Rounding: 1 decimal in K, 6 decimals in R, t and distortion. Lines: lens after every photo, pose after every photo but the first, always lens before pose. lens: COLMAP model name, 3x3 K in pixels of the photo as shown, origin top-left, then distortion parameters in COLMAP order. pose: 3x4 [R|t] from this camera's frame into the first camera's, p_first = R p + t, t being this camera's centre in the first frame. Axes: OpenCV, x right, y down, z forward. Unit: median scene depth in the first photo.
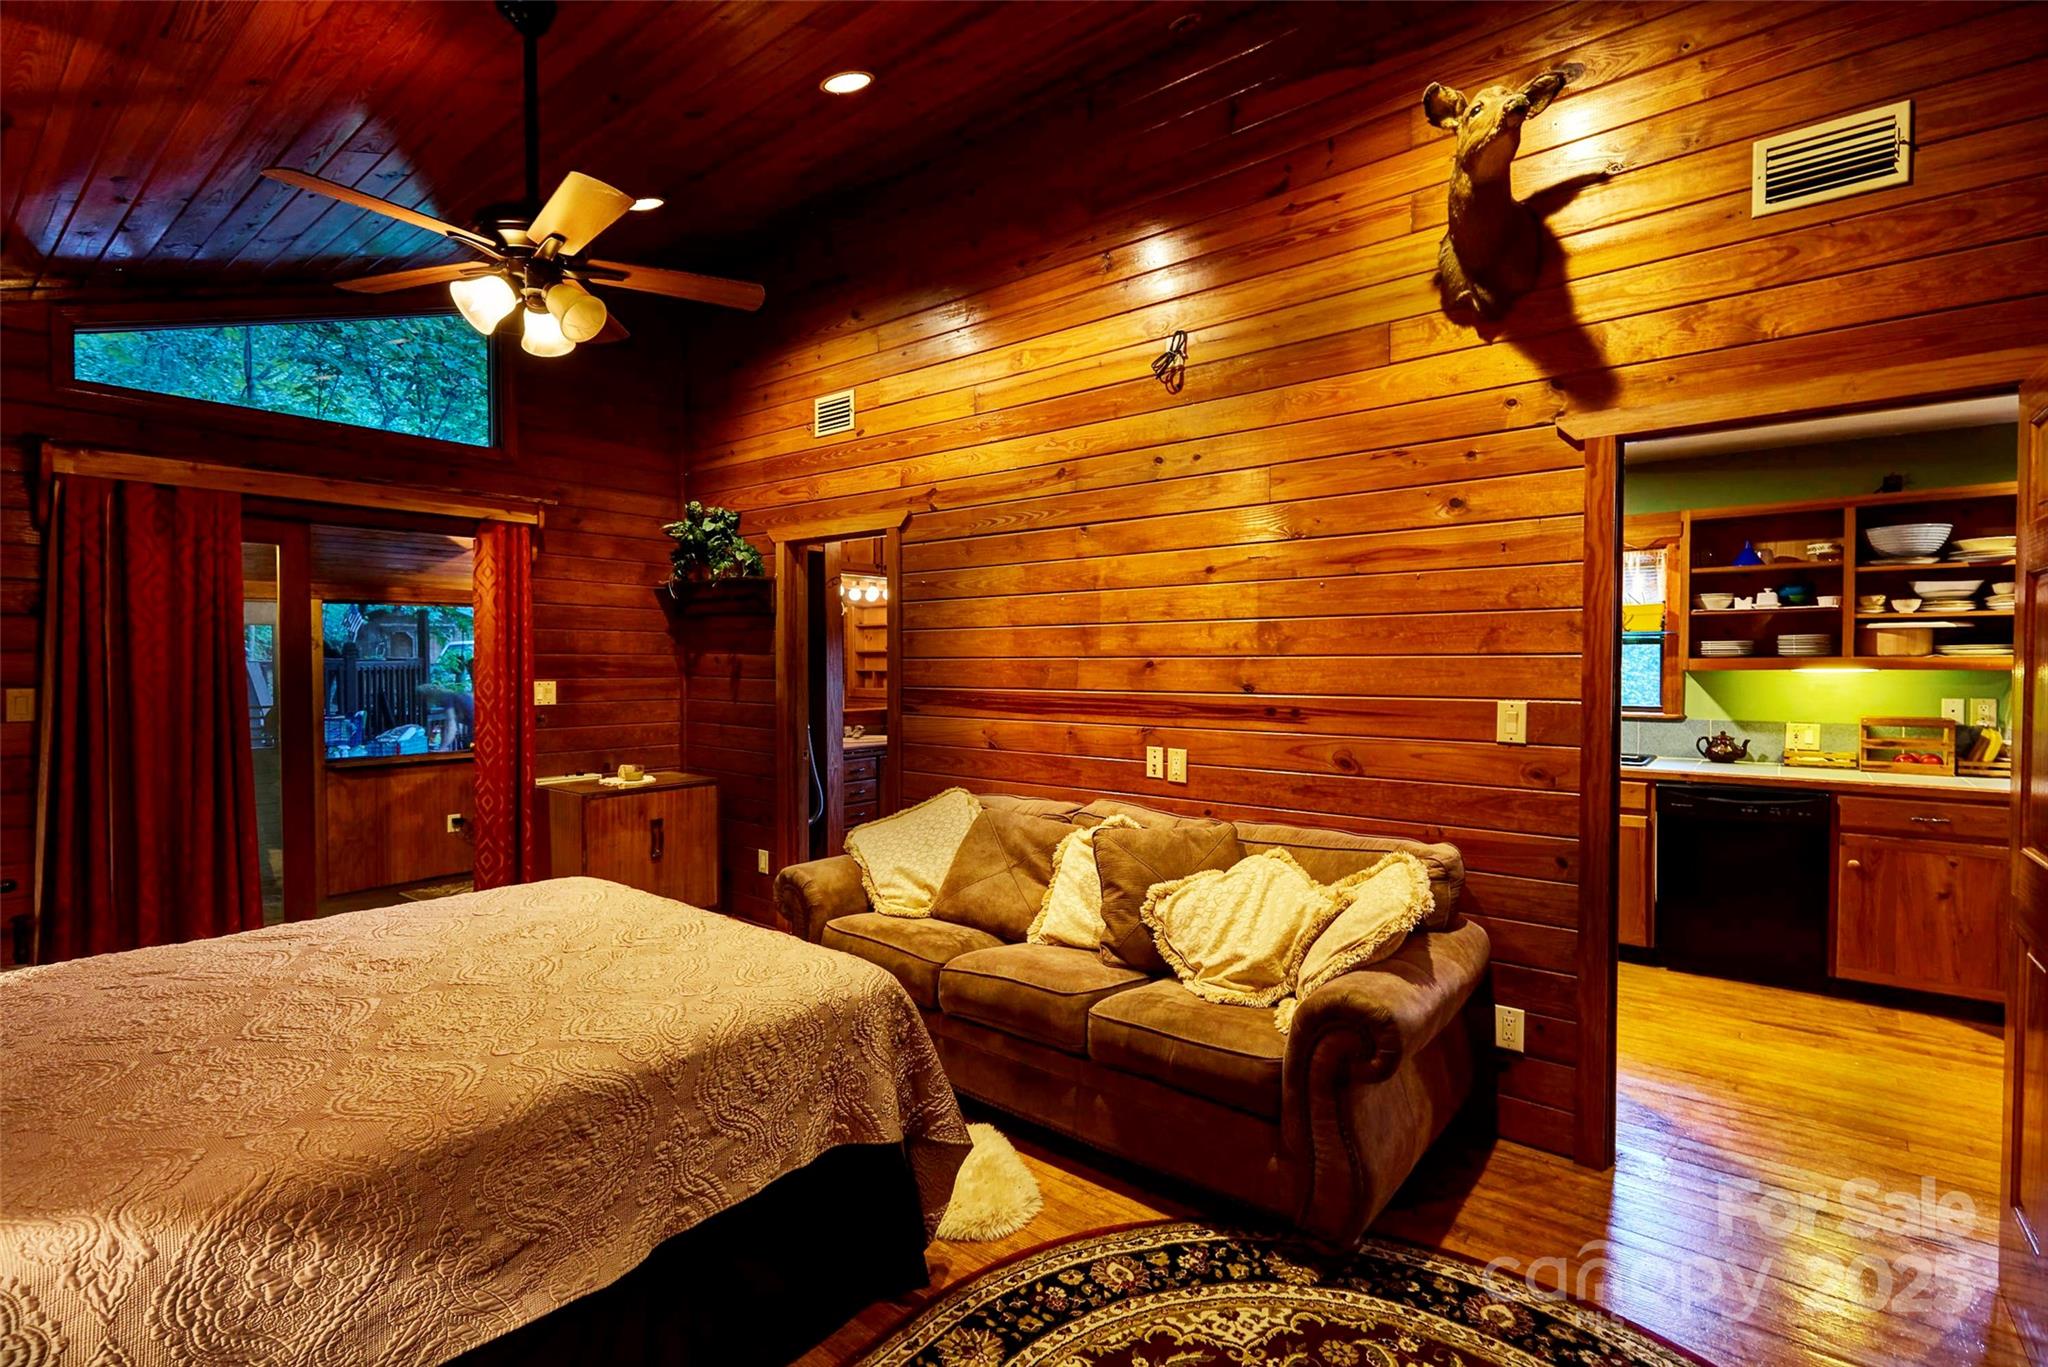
lens RADIAL K [[940.0, 0, 1024.0], [0, 940.0, 683.5], [0, 0, 1]] dist [0.000160, 0.000003]
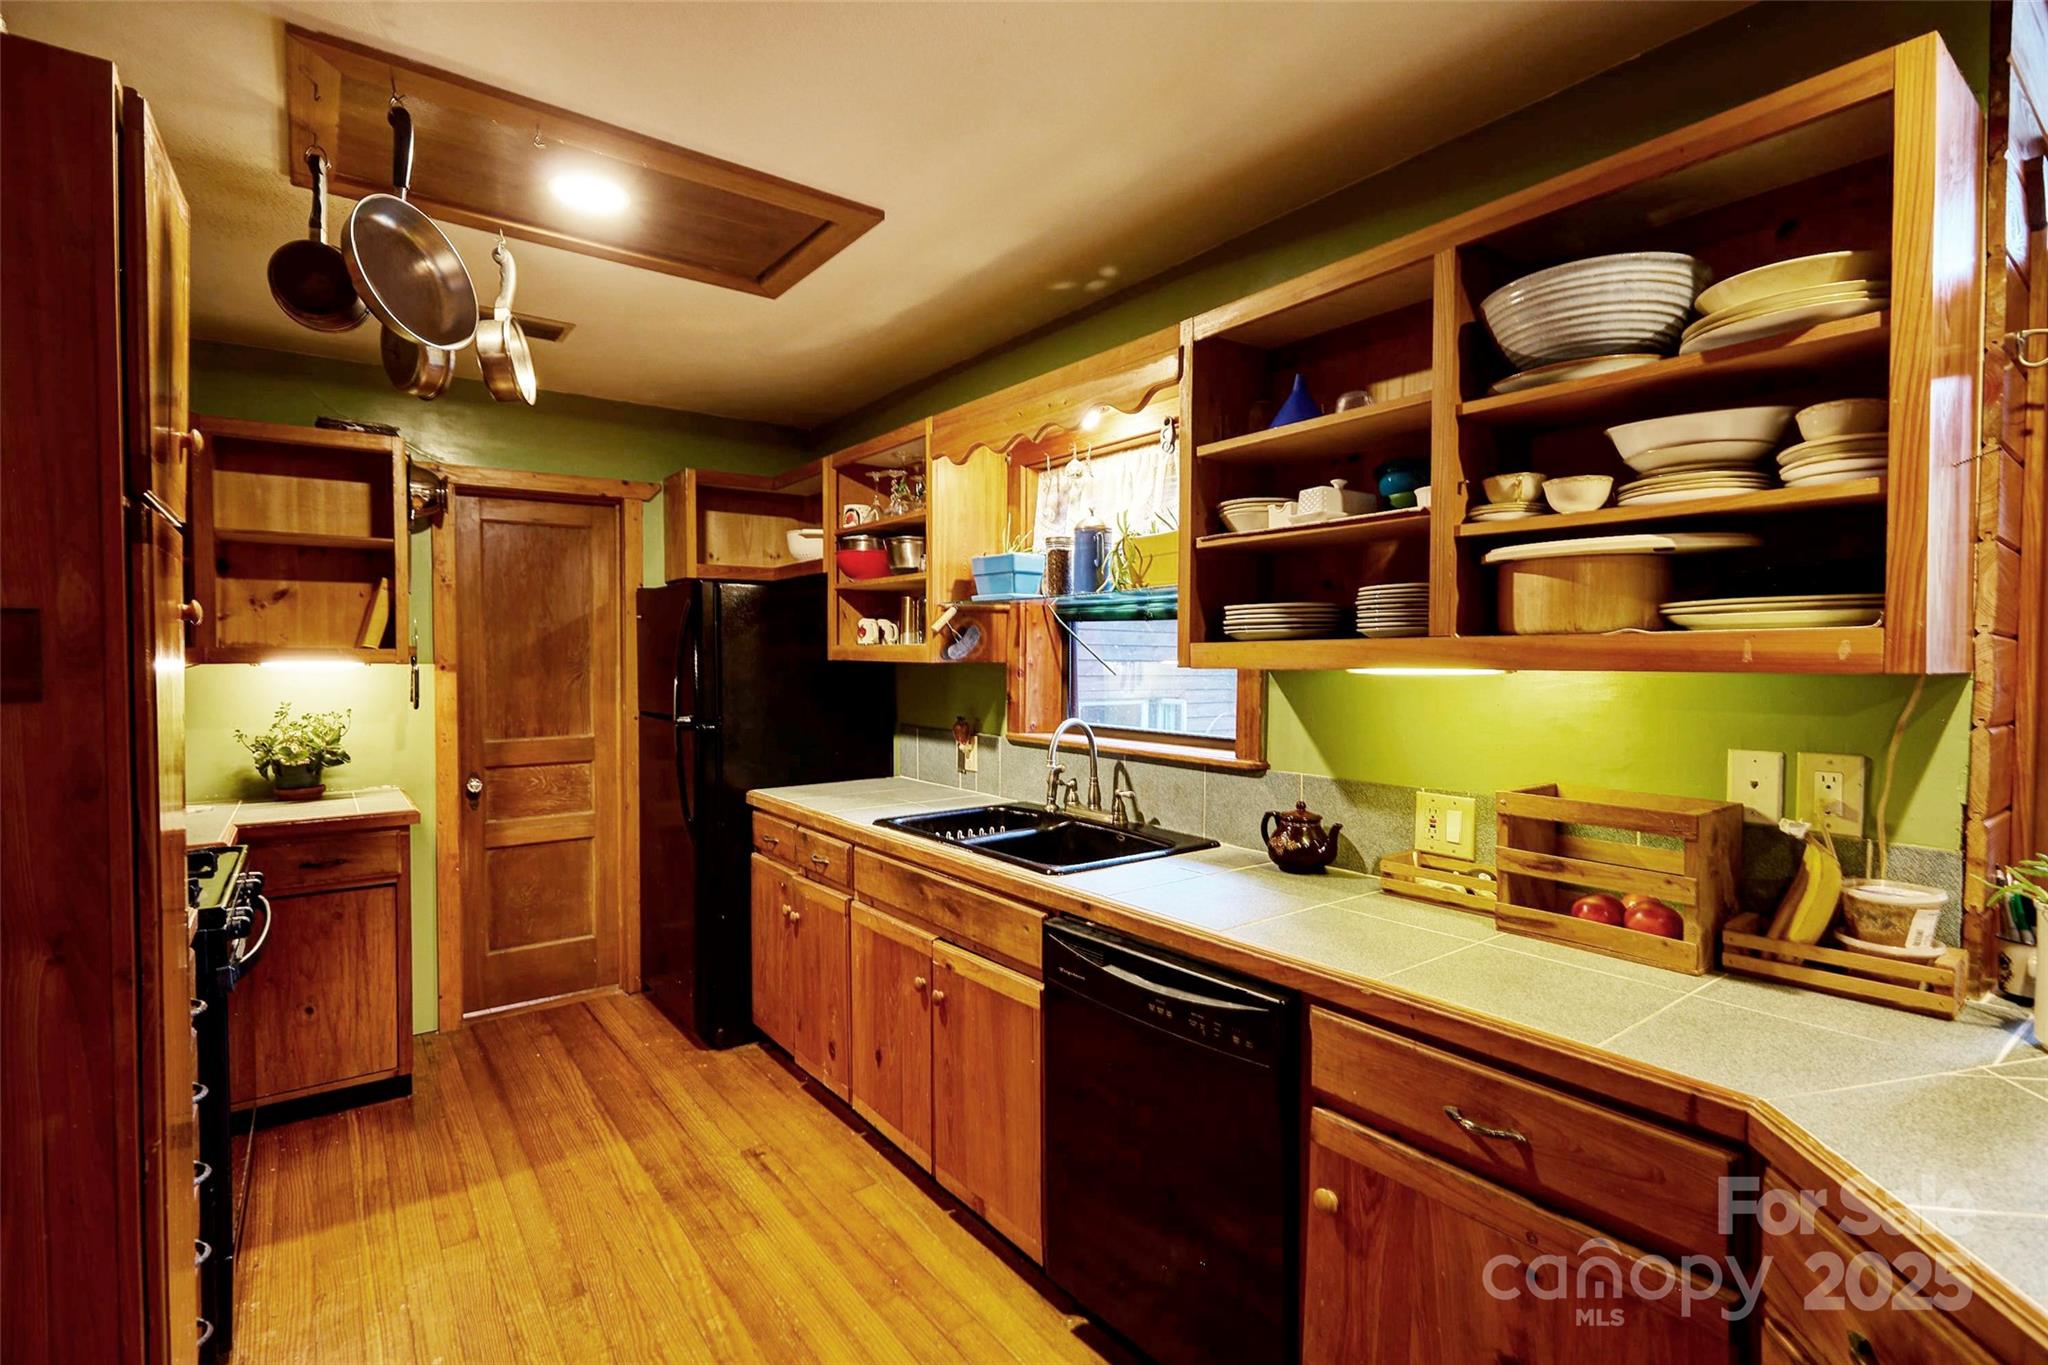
lens RADIAL K [[956.0, 0, 1024.0], [0, 956.0, 682.5], [0, 0, 1]] dist [0.001173, 0.000283]
pose [[0.966104, 0.009553, -0.257976, 0.815511], [-0.007712, 0.999937, 0.008145, -0.011053], [0.258038, -0.005880, 0.966117, 0.575370]]
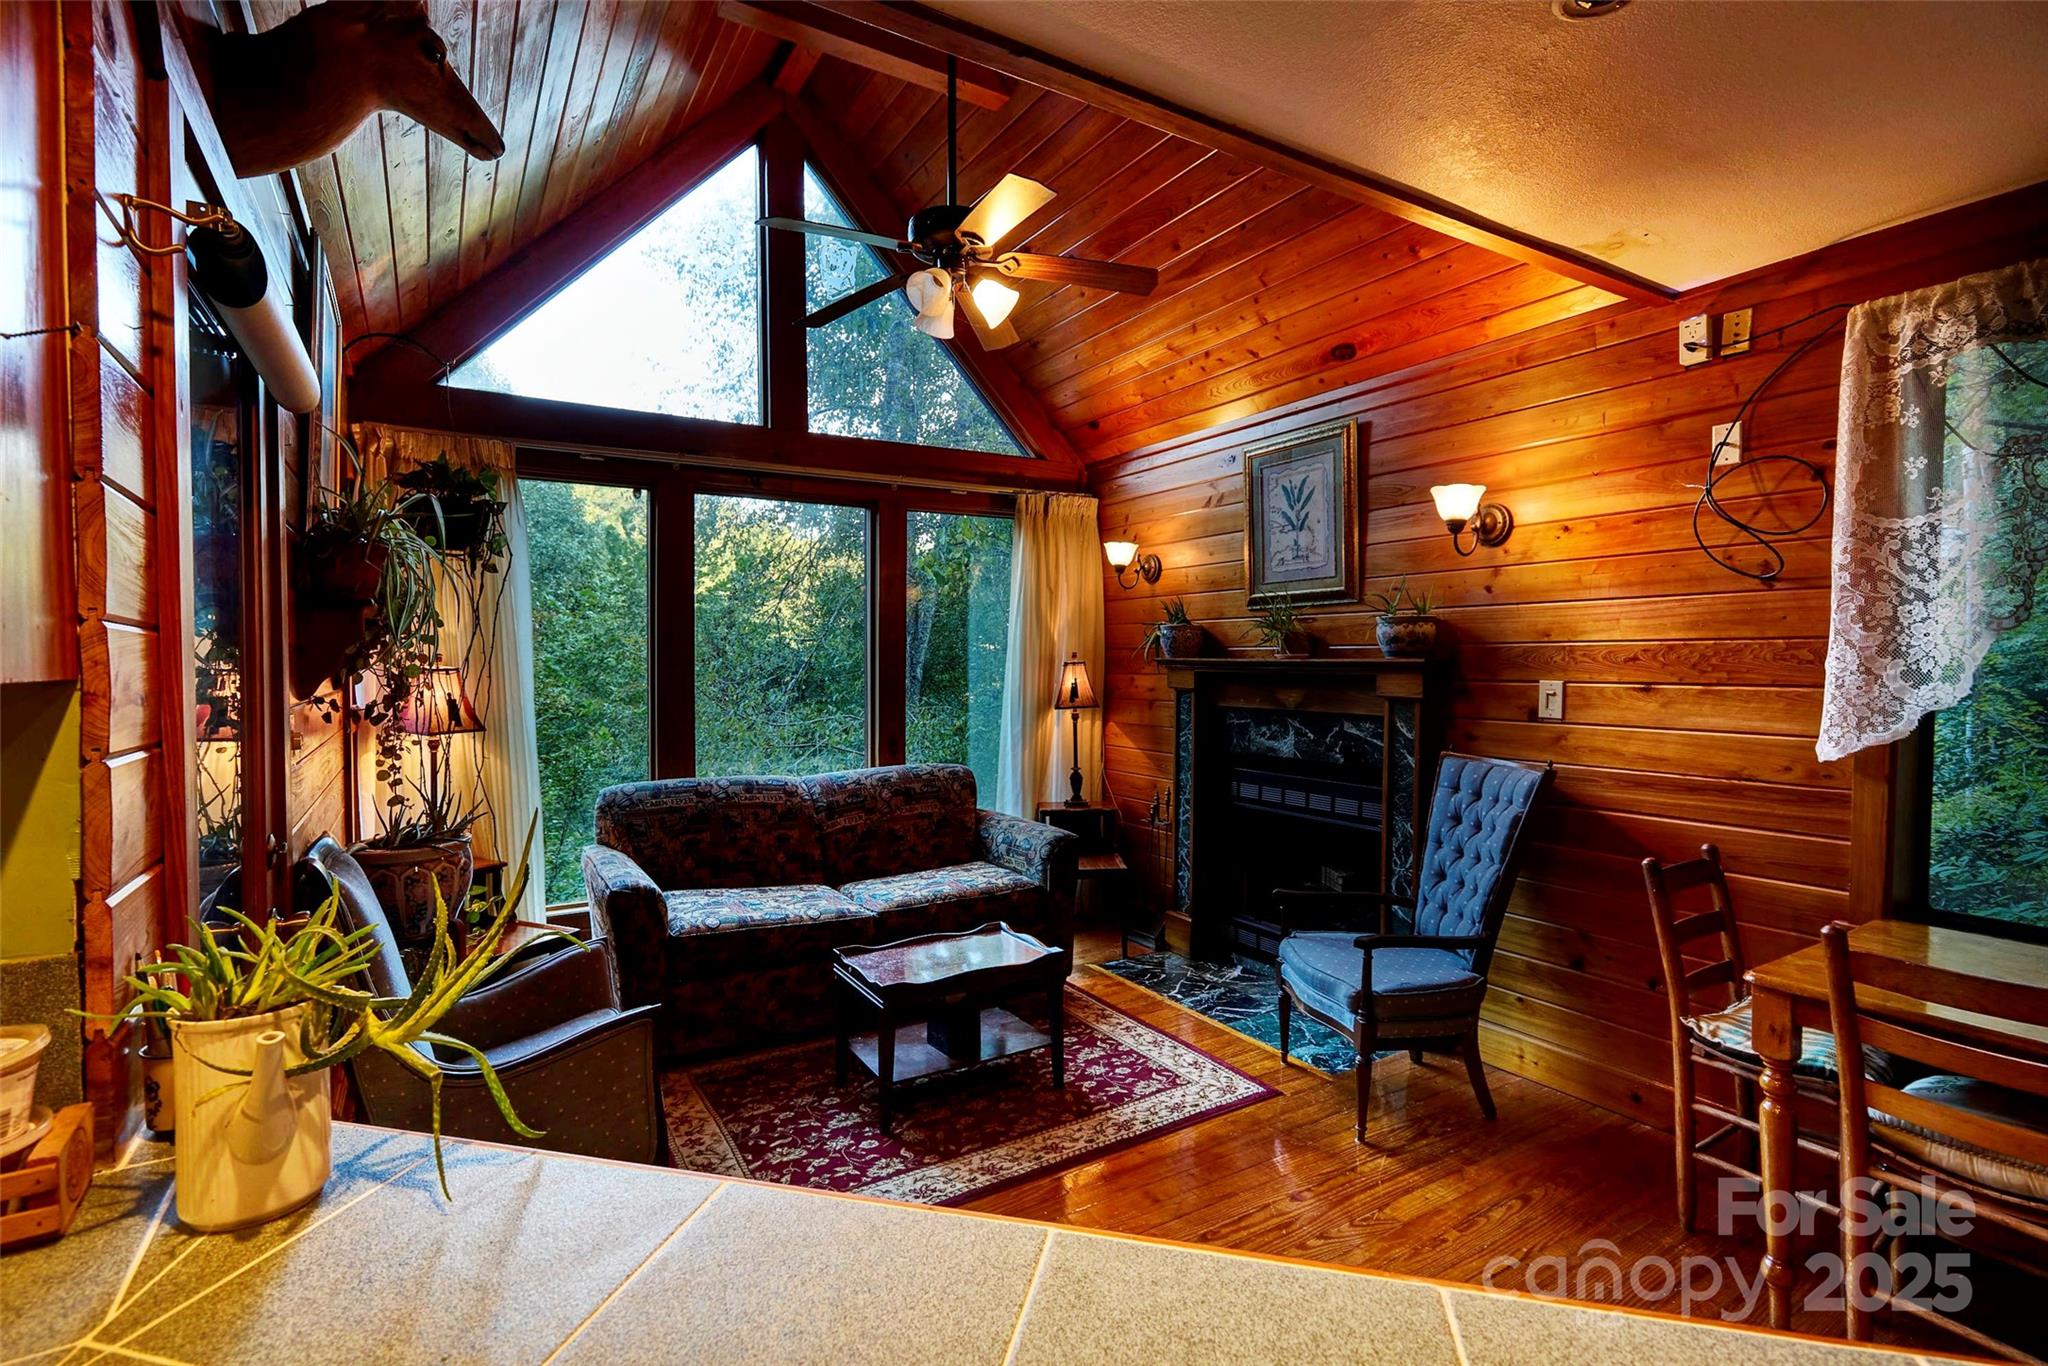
lens RADIAL K [[956.0, 0, 1024.0], [0, 956.0, 683.0], [0, 0, 1]] dist [0.001173, 0.000283]
pose [[0.341465, -0.026852, 0.939511, 0.912200], [0.019561, 0.999578, 0.021459, -0.013955], [-0.939691, 0.011050, 0.341846, 0.698565]]
